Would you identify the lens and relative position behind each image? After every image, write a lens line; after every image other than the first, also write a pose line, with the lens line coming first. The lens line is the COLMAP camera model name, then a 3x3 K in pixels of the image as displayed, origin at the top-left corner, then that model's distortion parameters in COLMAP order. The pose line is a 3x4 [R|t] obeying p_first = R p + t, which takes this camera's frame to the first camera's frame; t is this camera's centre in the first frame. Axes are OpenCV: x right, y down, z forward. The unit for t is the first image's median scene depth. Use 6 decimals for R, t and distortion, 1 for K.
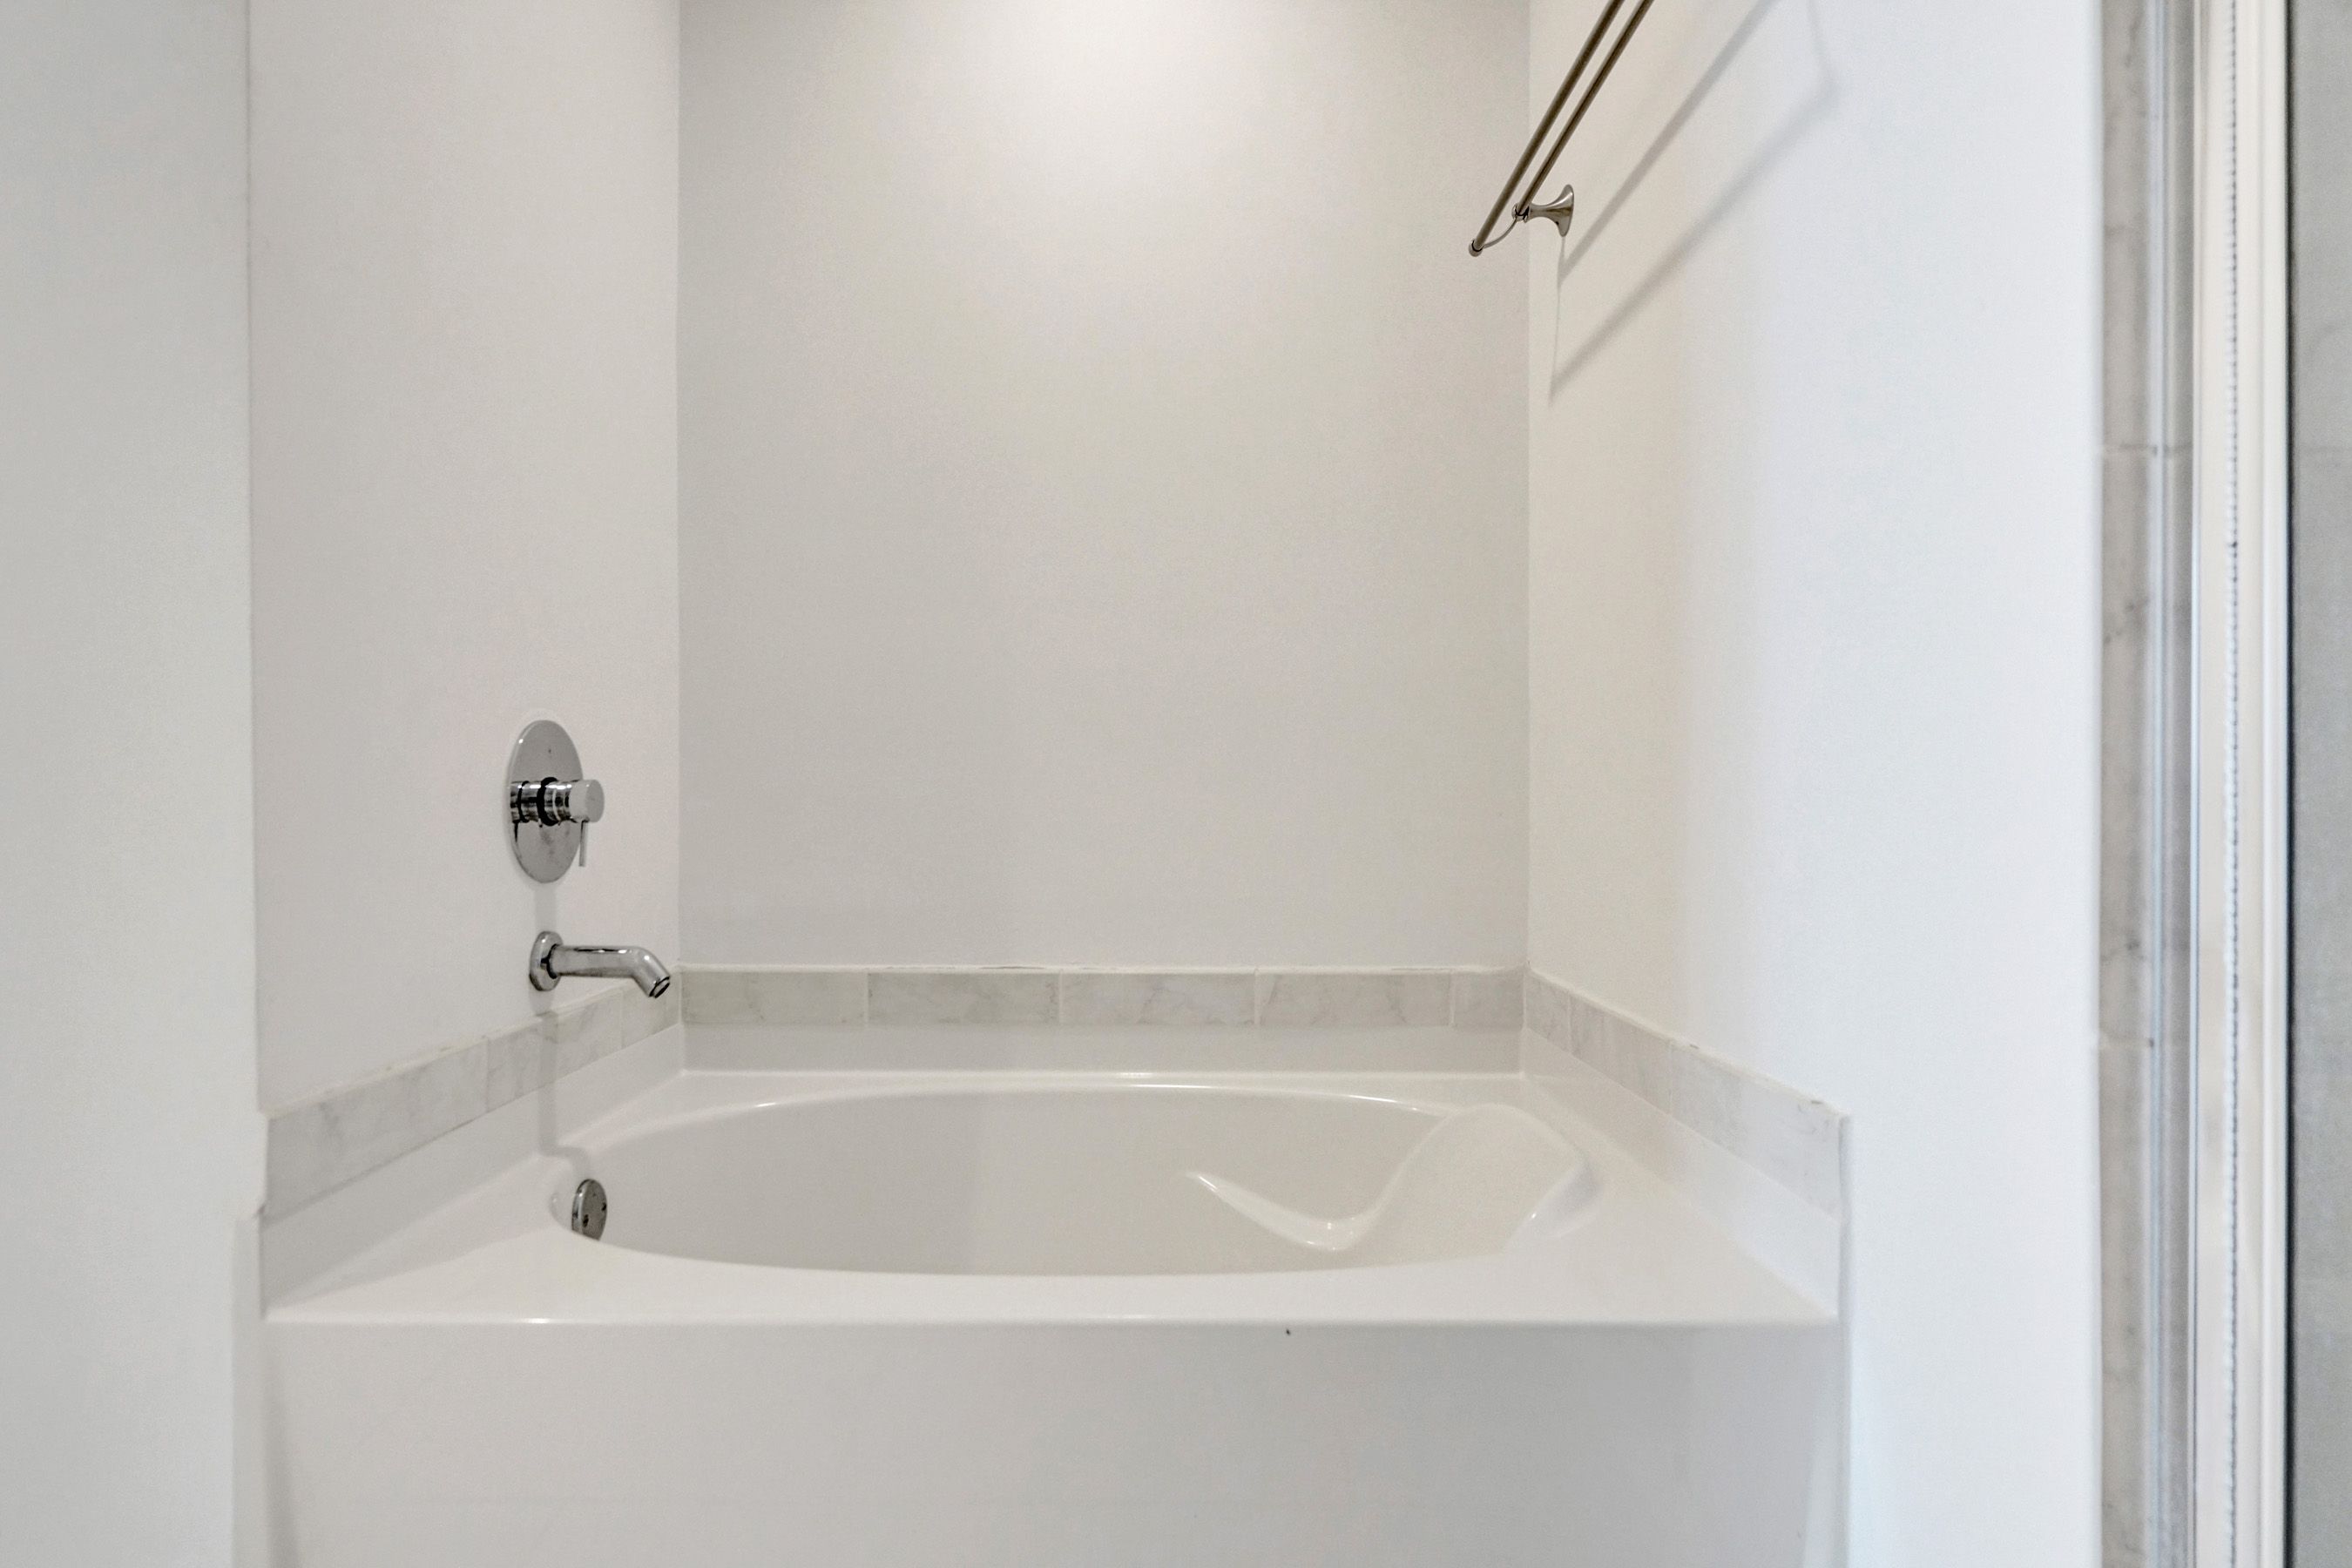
lens RADIAL K [[1088.8, 0, 1173.2], [0, 1088.8, 797.3], [0, 0, 1]] dist [-0.034241, 0.014587]
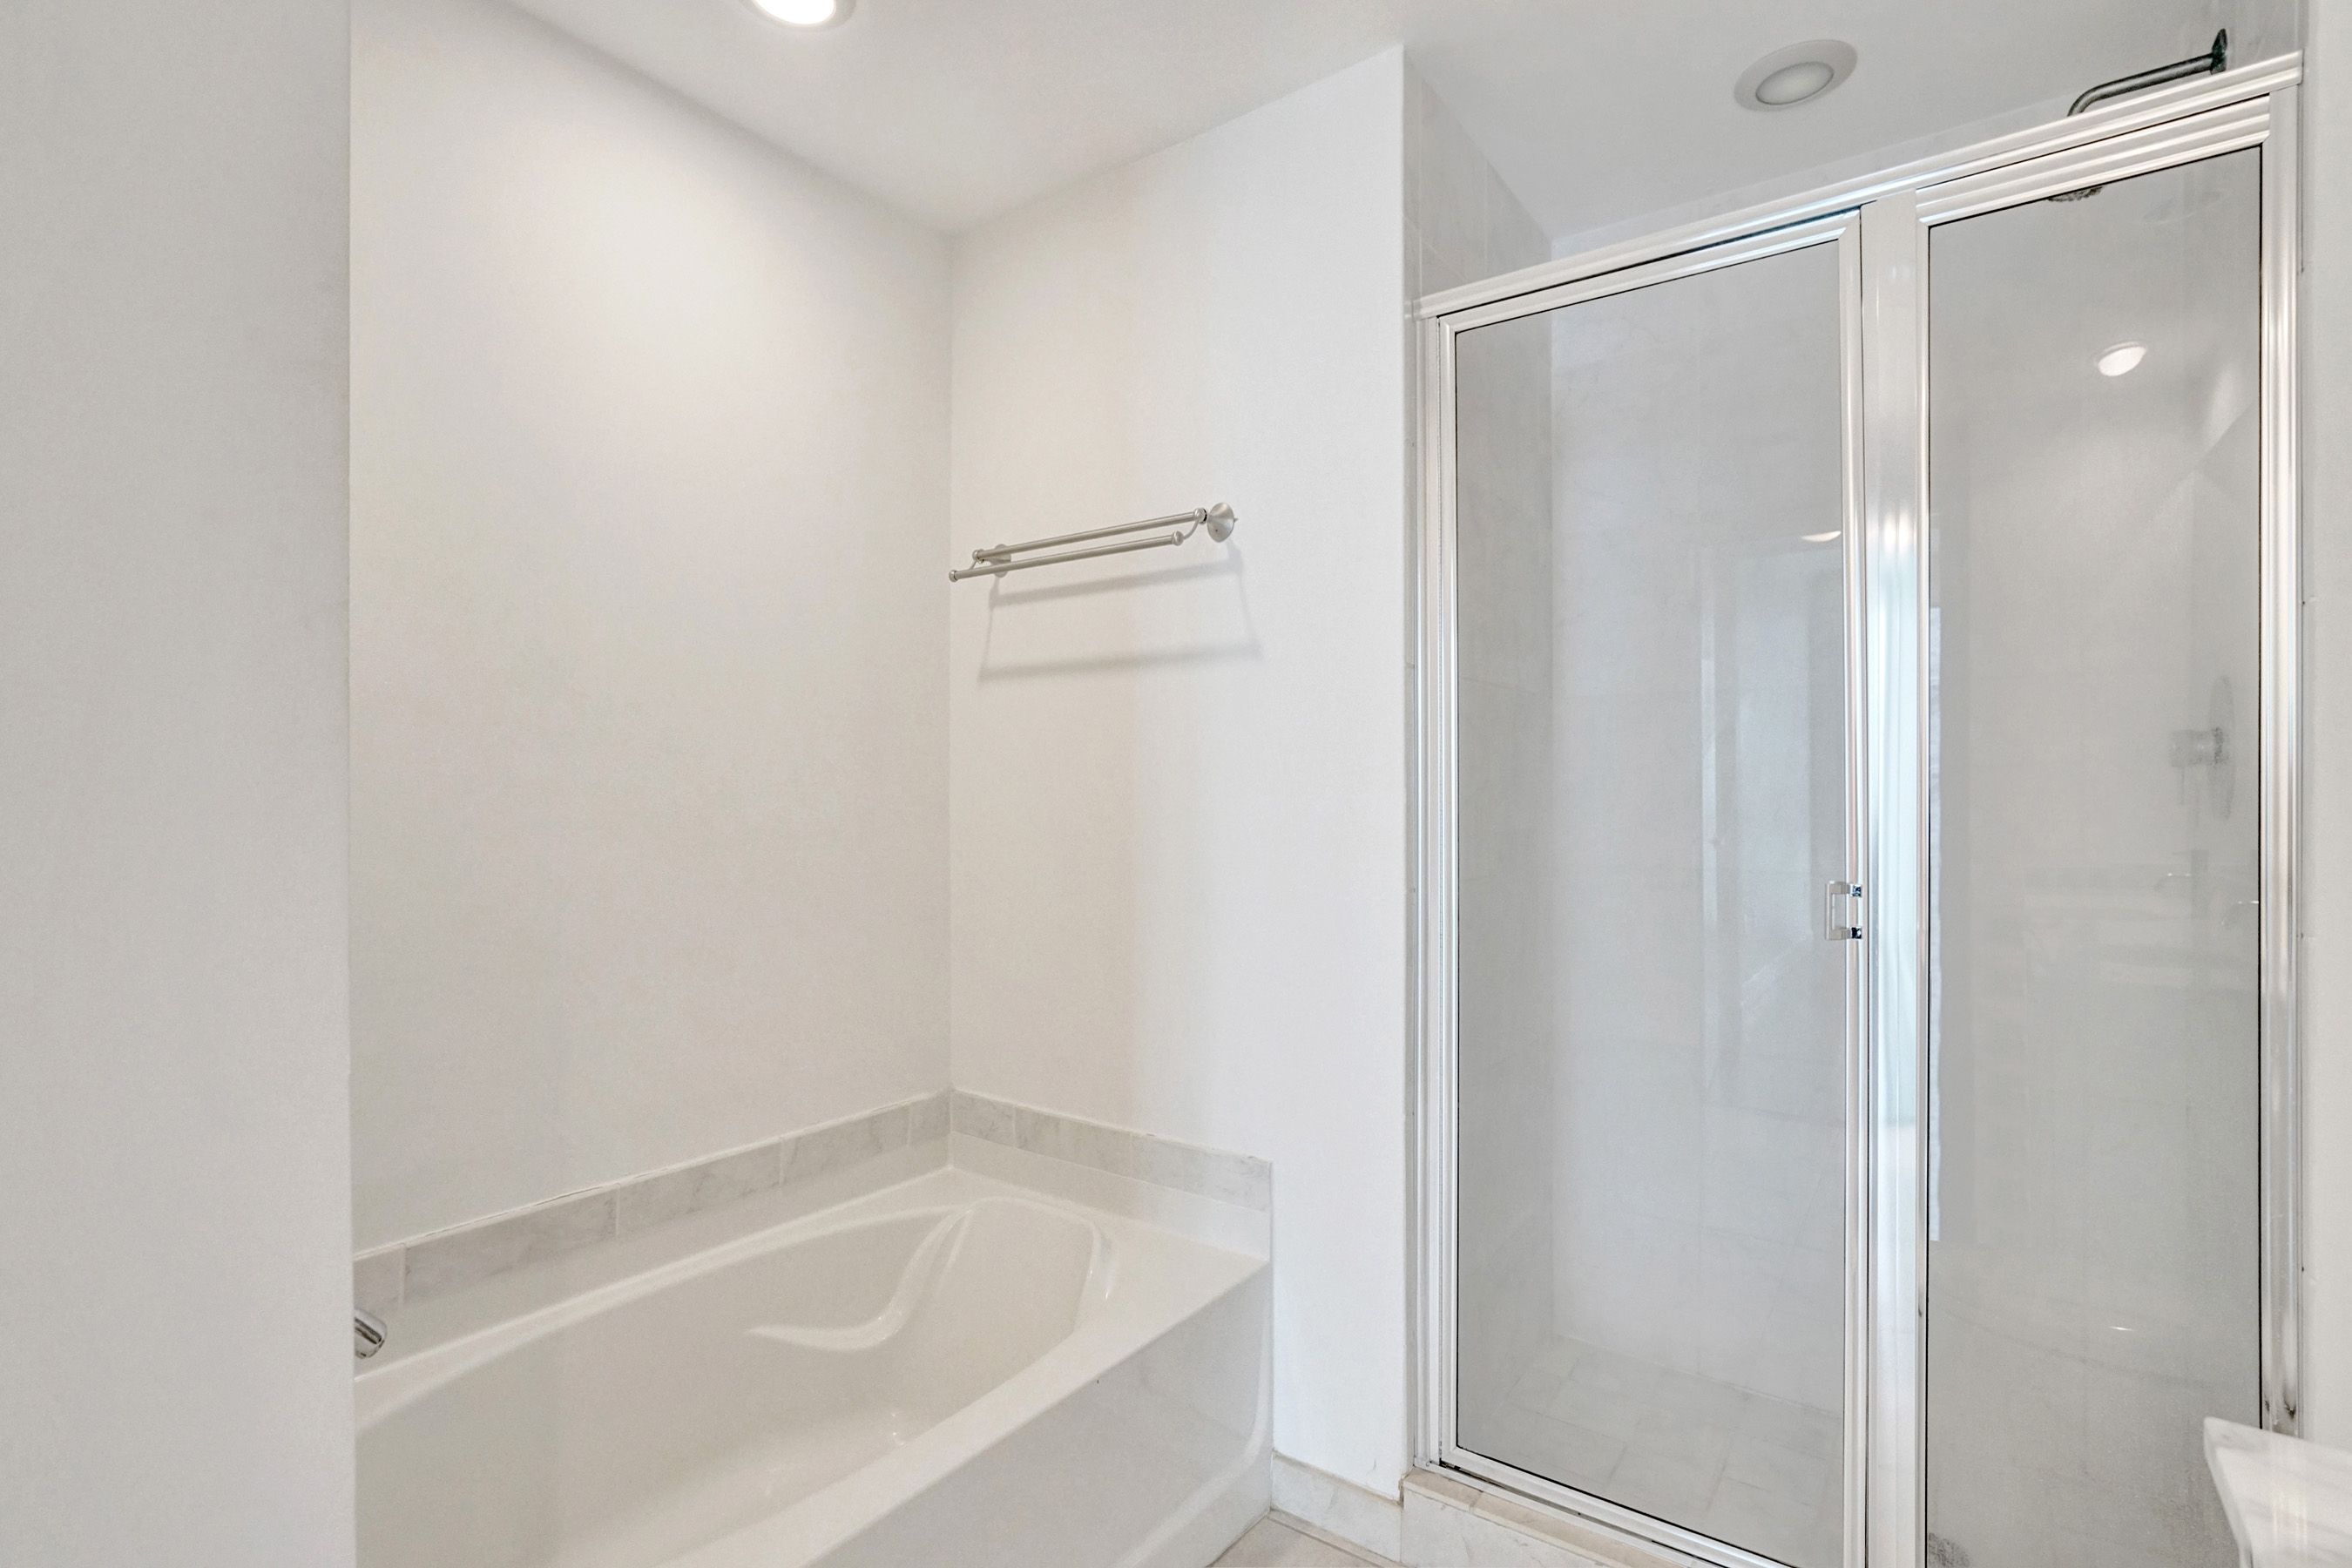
lens RADIAL K [[1088.8, 0, 1172.7], [0, 1088.8, 788.4], [0, 0, 1]] dist [-0.034241, 0.014587]
pose [[0.592535, 0.006745, 0.805516, -0.622828], [-0.003949, 0.999977, -0.005468, -0.217901], [-0.805535, 0.000059, 0.592548, -0.039730]]
